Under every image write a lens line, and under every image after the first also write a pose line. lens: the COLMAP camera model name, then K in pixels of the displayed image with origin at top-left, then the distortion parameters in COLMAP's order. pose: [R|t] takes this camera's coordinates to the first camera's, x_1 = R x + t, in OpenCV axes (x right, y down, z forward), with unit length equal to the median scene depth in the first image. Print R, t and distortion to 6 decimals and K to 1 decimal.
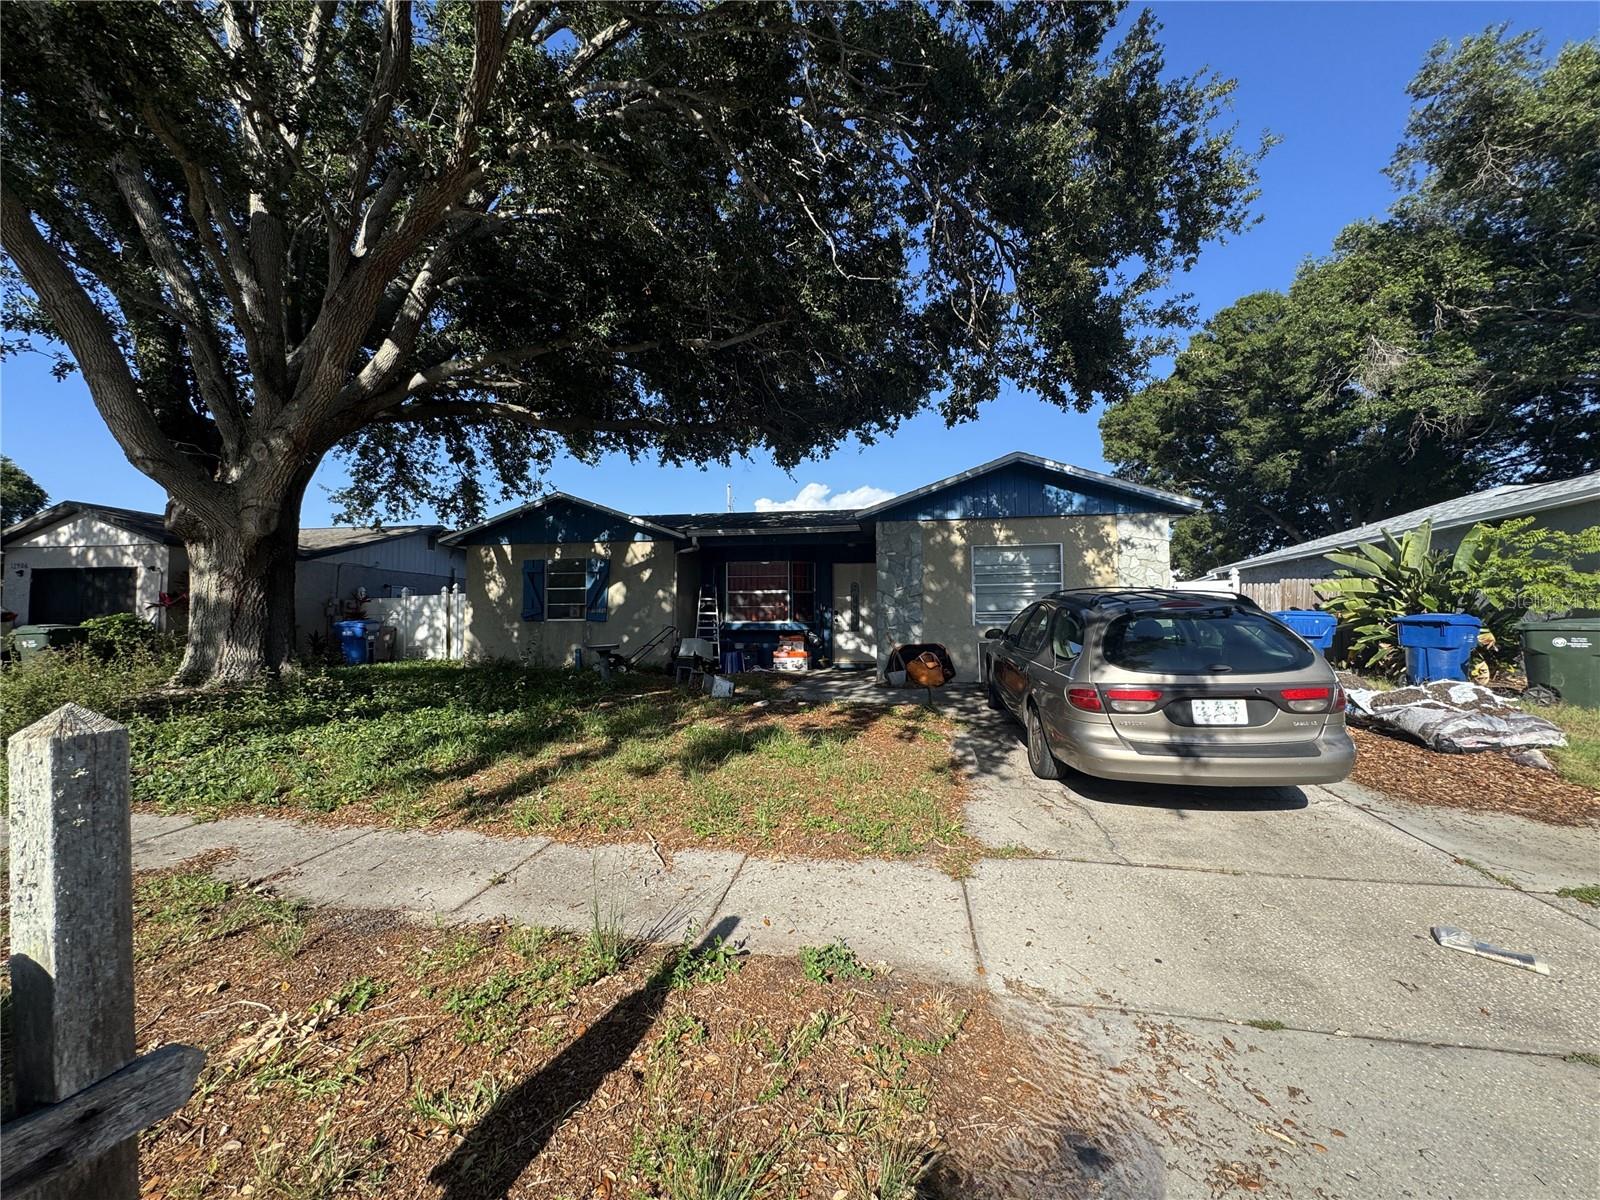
lens RADIAL K [[639.7, 0, 800.0], [0, 639.7, 600.0], [0, 0, 1]] dist [-0.000313, -0.000574]
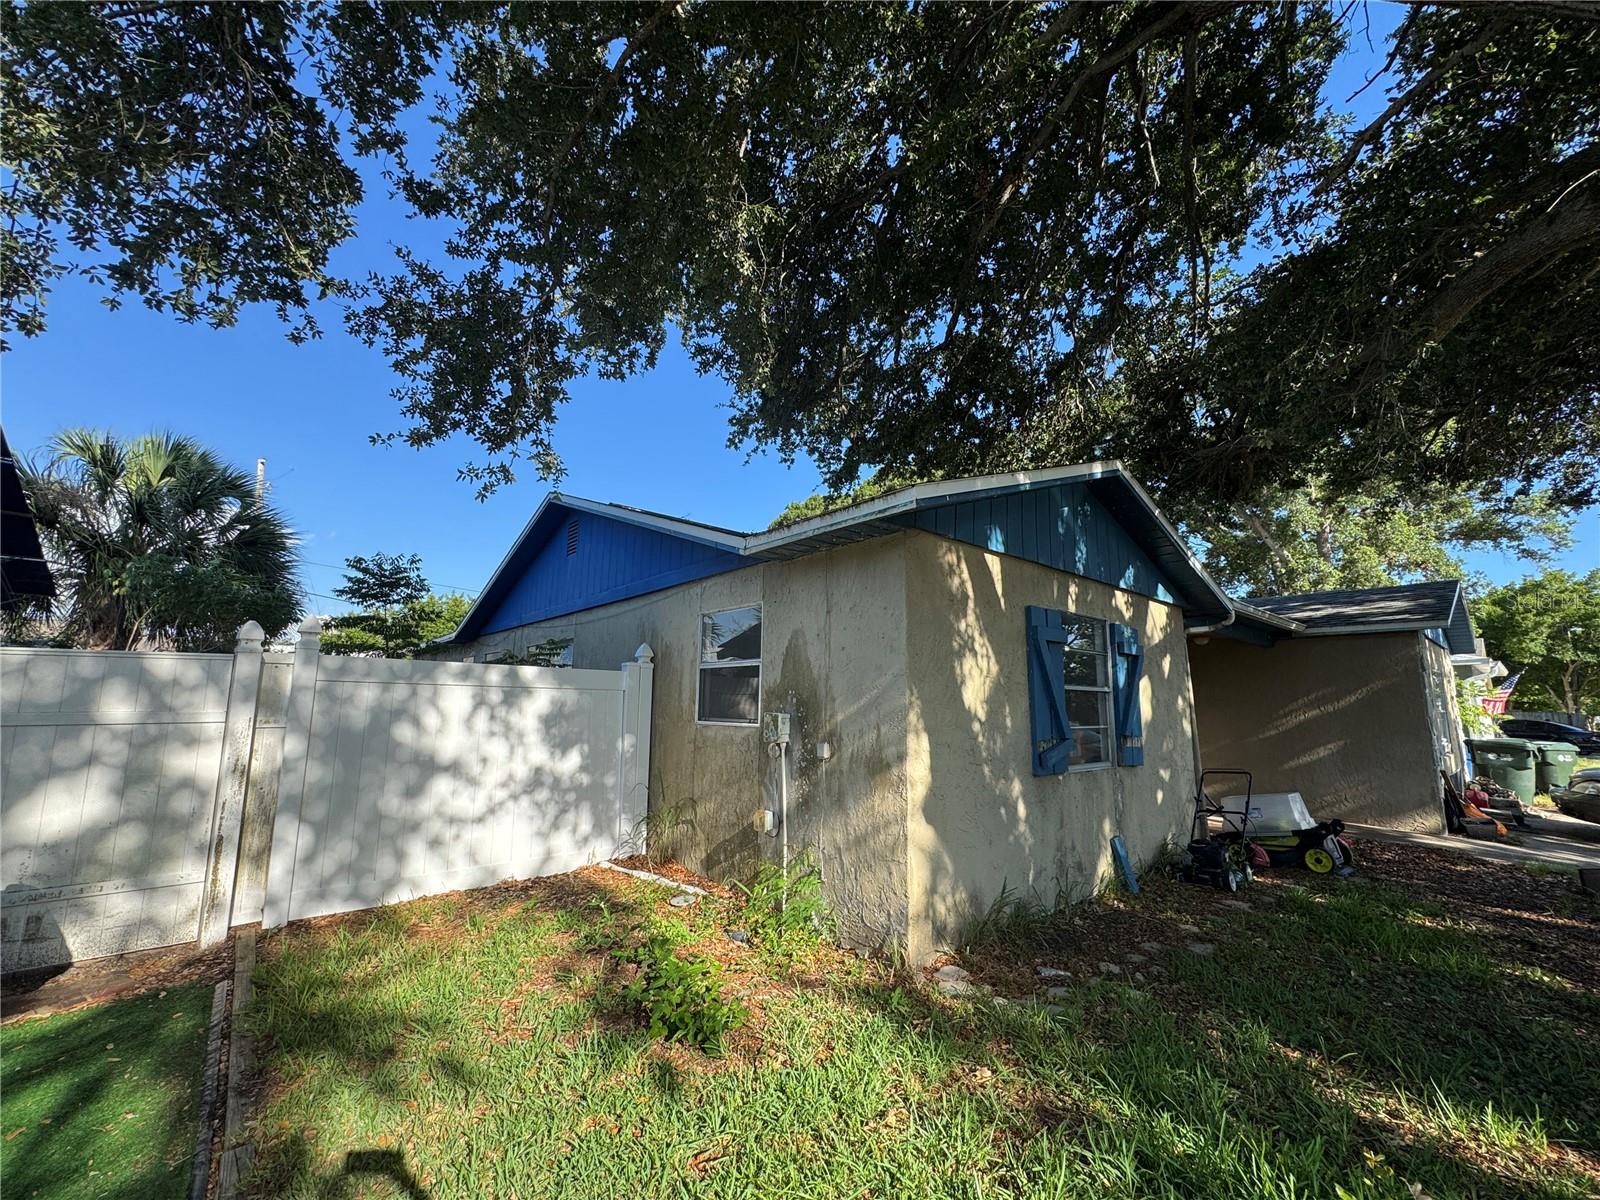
lens RADIAL K [[639.7, 0, 800.0], [0, 639.7, 600.0], [0, 0, 1]] dist [-0.000313, -0.000574]
pose [[0.612279, 0.125985, 0.780540, -0.793865], [-0.066356, 0.991928, -0.108052, -0.015287], [-0.787852, 0.014364, 0.615697, 0.866135]]
